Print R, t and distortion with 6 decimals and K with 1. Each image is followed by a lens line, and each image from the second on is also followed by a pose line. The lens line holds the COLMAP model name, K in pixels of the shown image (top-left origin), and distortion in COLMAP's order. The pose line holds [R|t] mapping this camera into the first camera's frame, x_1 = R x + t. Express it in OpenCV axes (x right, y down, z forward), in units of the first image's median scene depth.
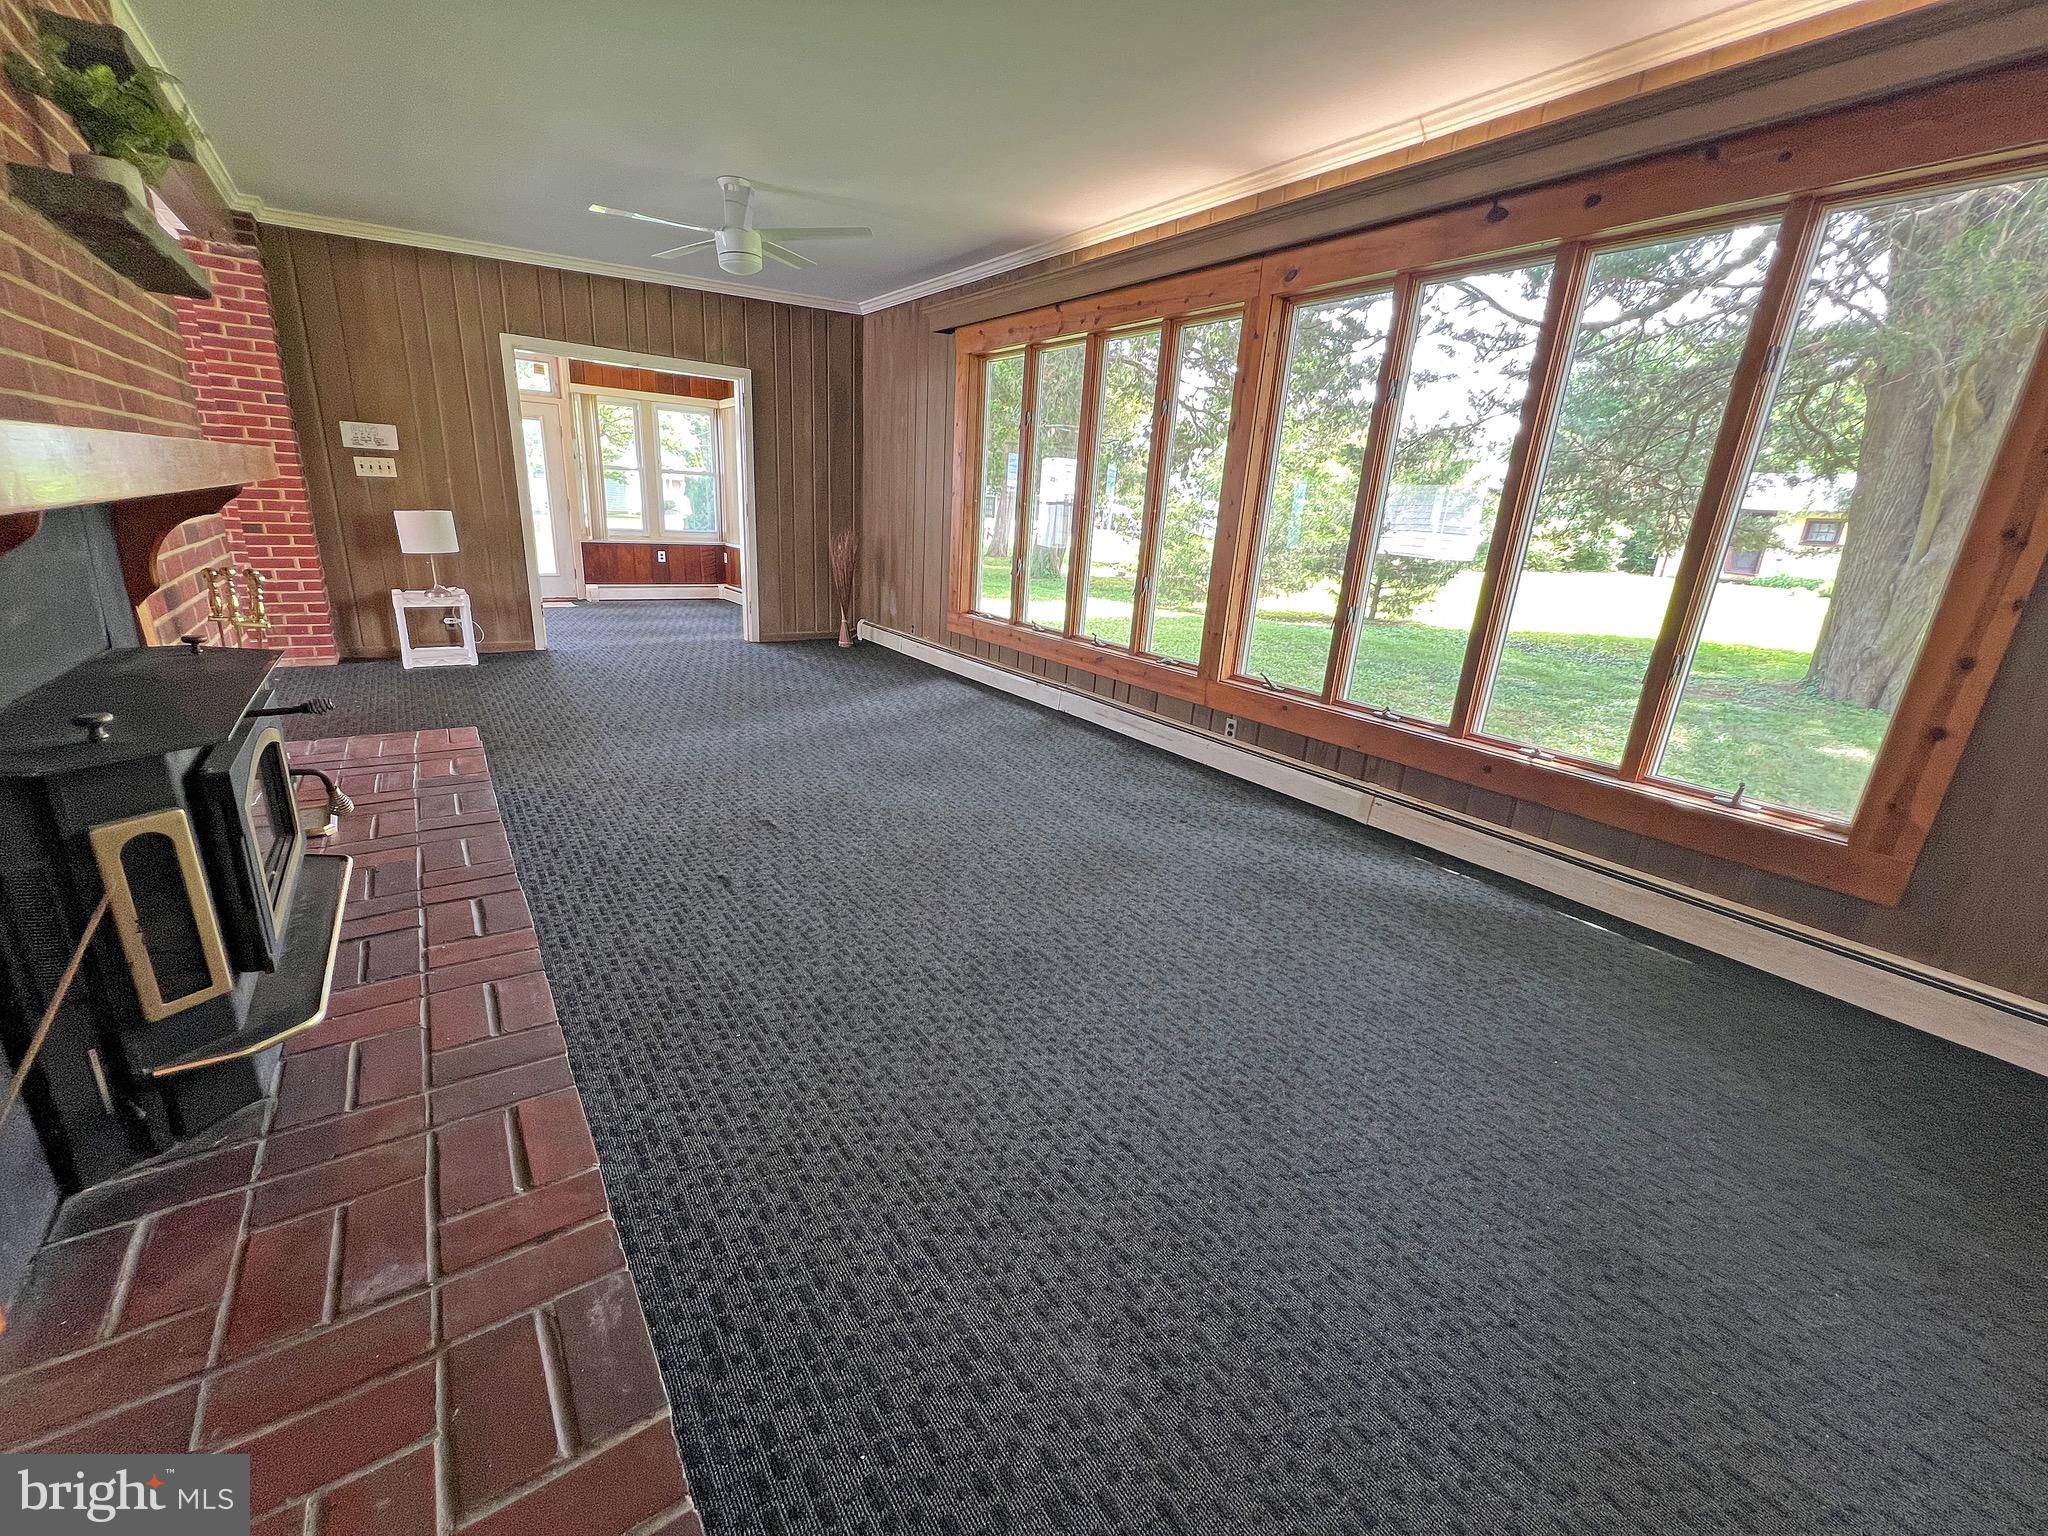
lens RADIAL K [[825.1, 0, 1019.0], [0, 825.1, 769.4], [0, 0, 1]] dist [-0.004480, 0.001042]
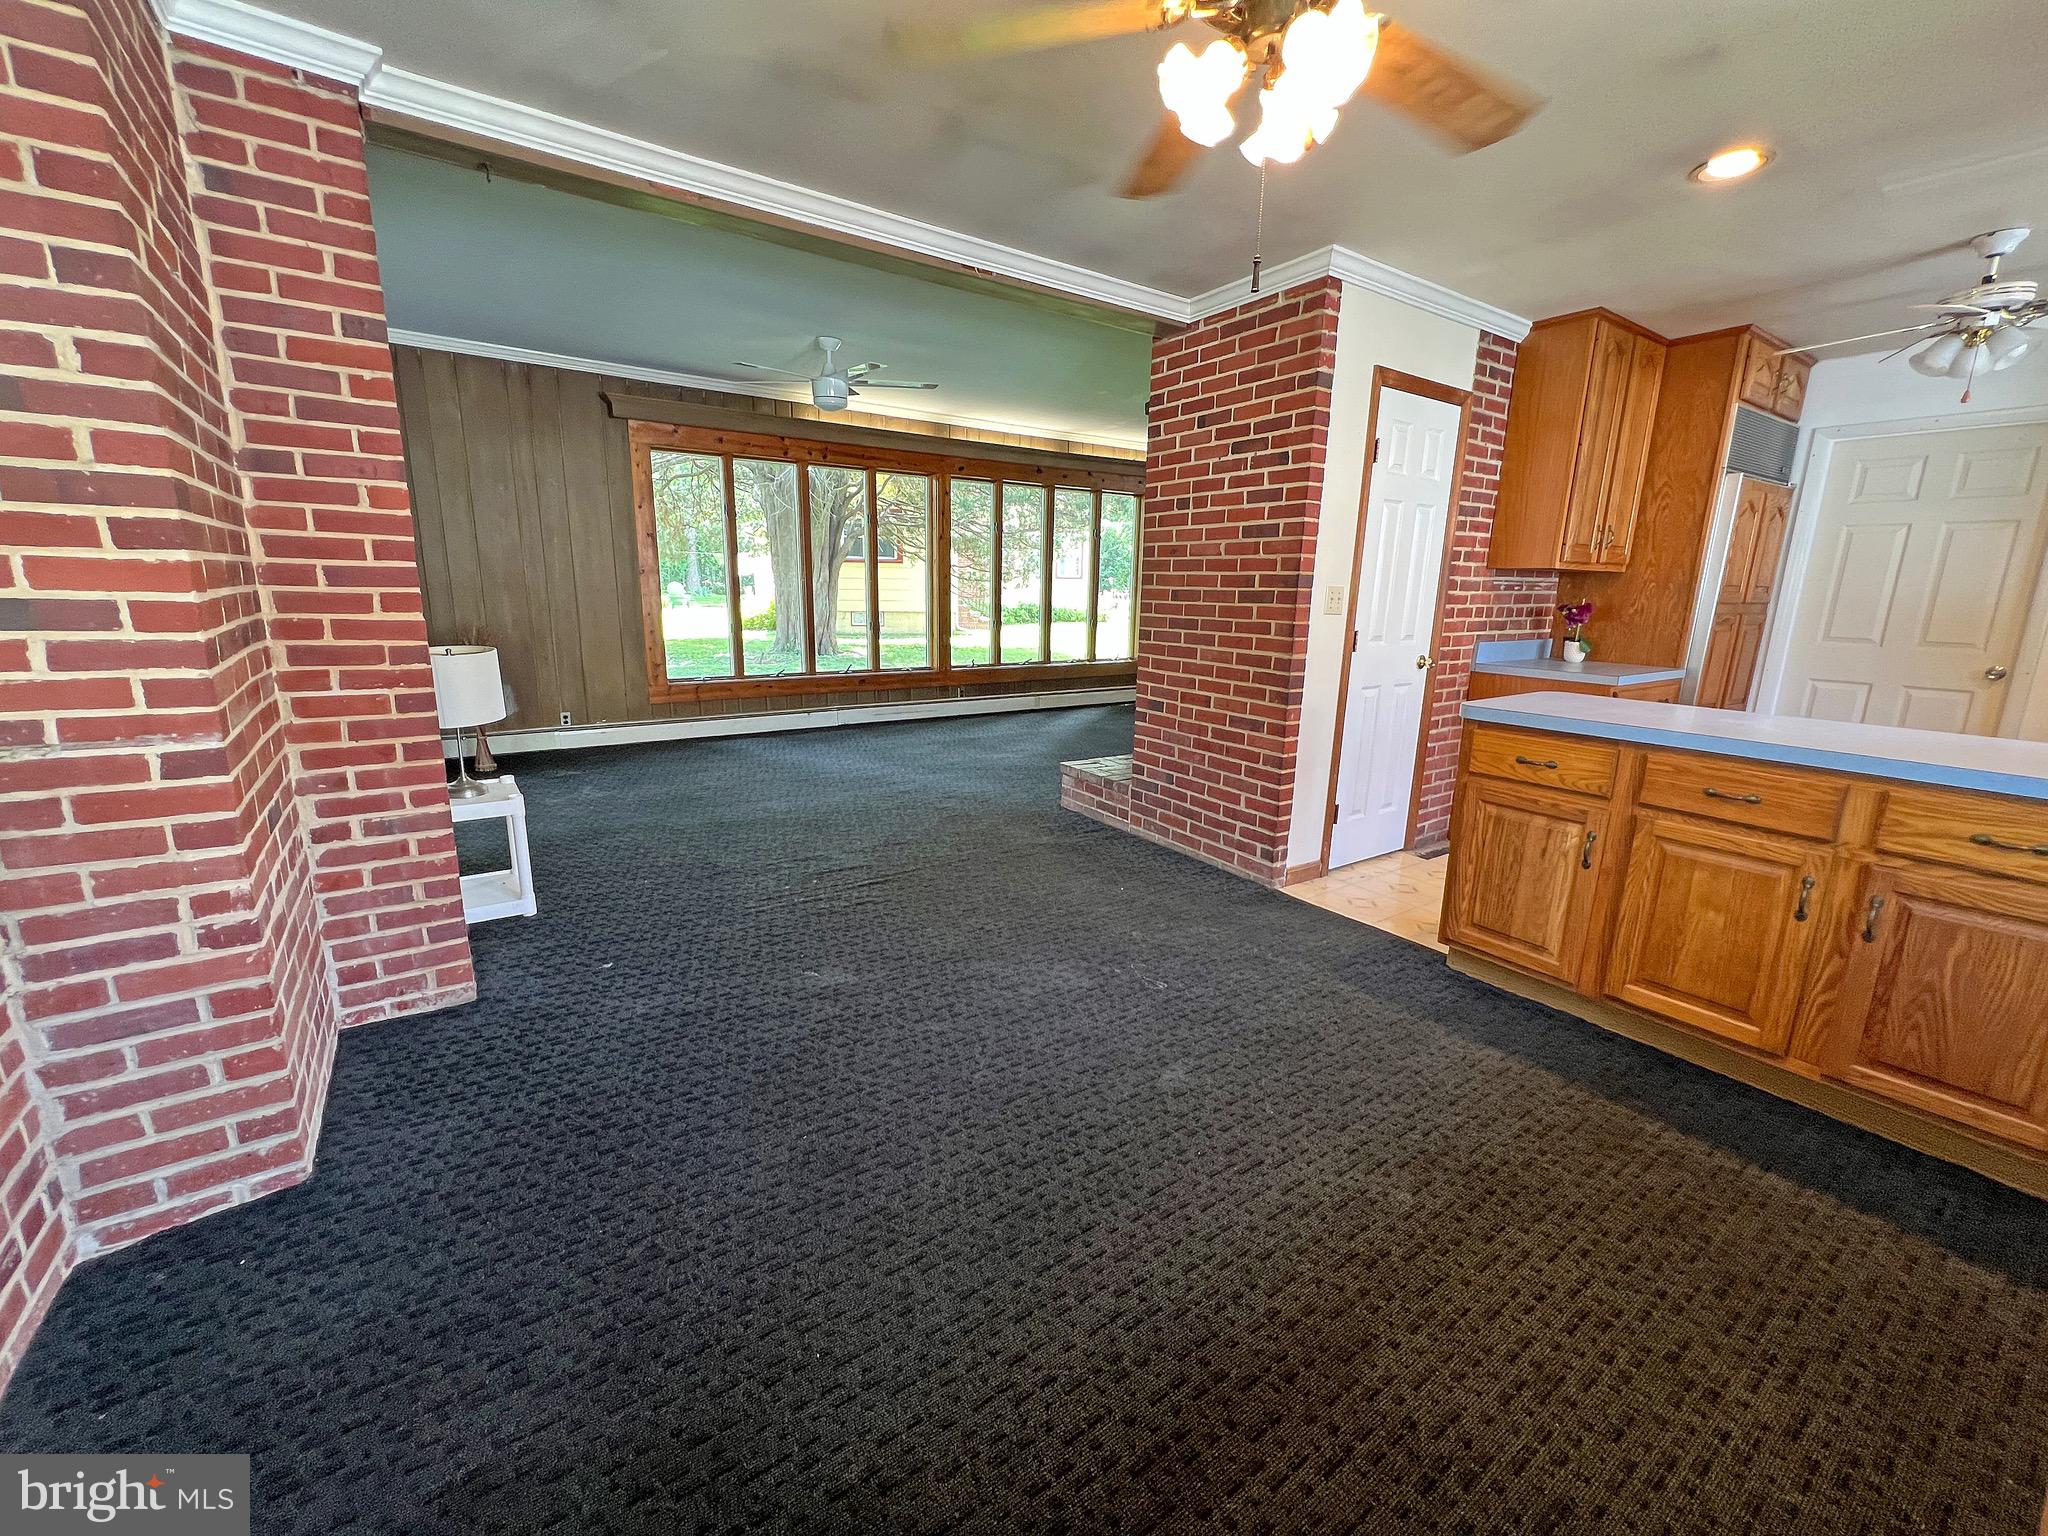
lens RADIAL K [[825.1, 0, 1018.0], [0, 825.1, 769.0], [0, 0, 1]] dist [-0.004480, 0.001042]
pose [[0.018241, -0.276331, 0.960890, -1.319593], [0.288810, 0.921538, 0.259531, -0.280327], [-0.957213, 0.272781, 0.096617, 0.609058]]
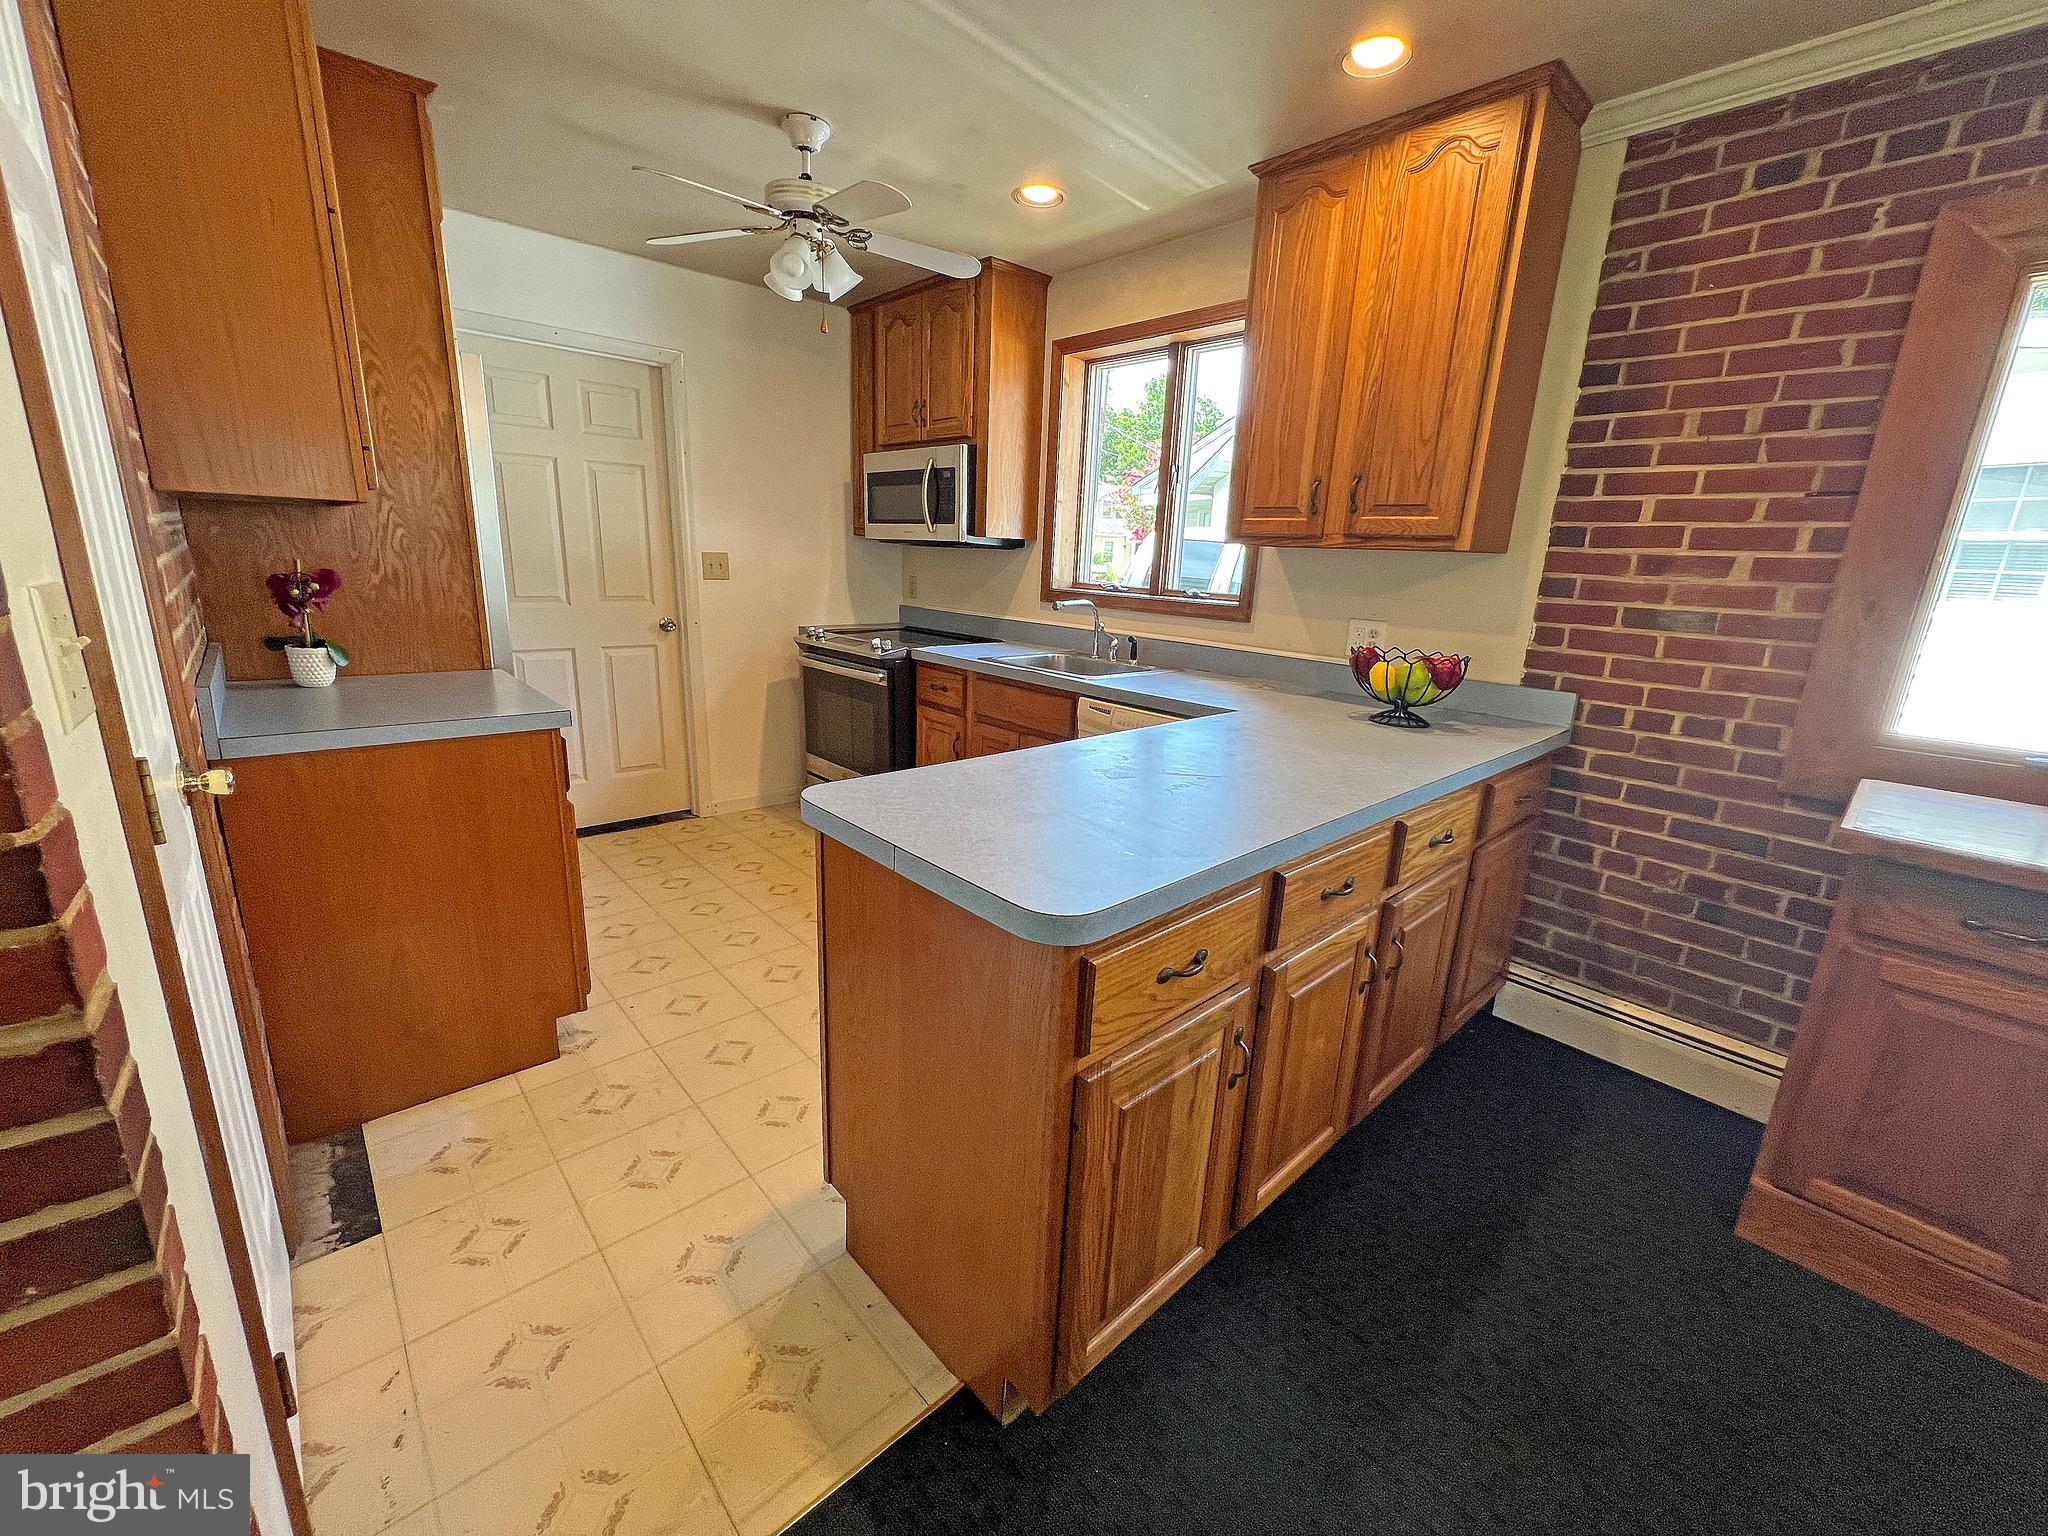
lens RADIAL K [[824.1, 0, 1020.8], [0, 824.1, 768.7], [0, 0, 1]] dist [-0.002935, 0.001510]
pose [[-0.988016, -0.067097, -0.139006, -0.776401], [-0.131203, 0.839457, 0.527350, -0.234080], [0.081306, 0.539269, -0.838200, 0.525547]]
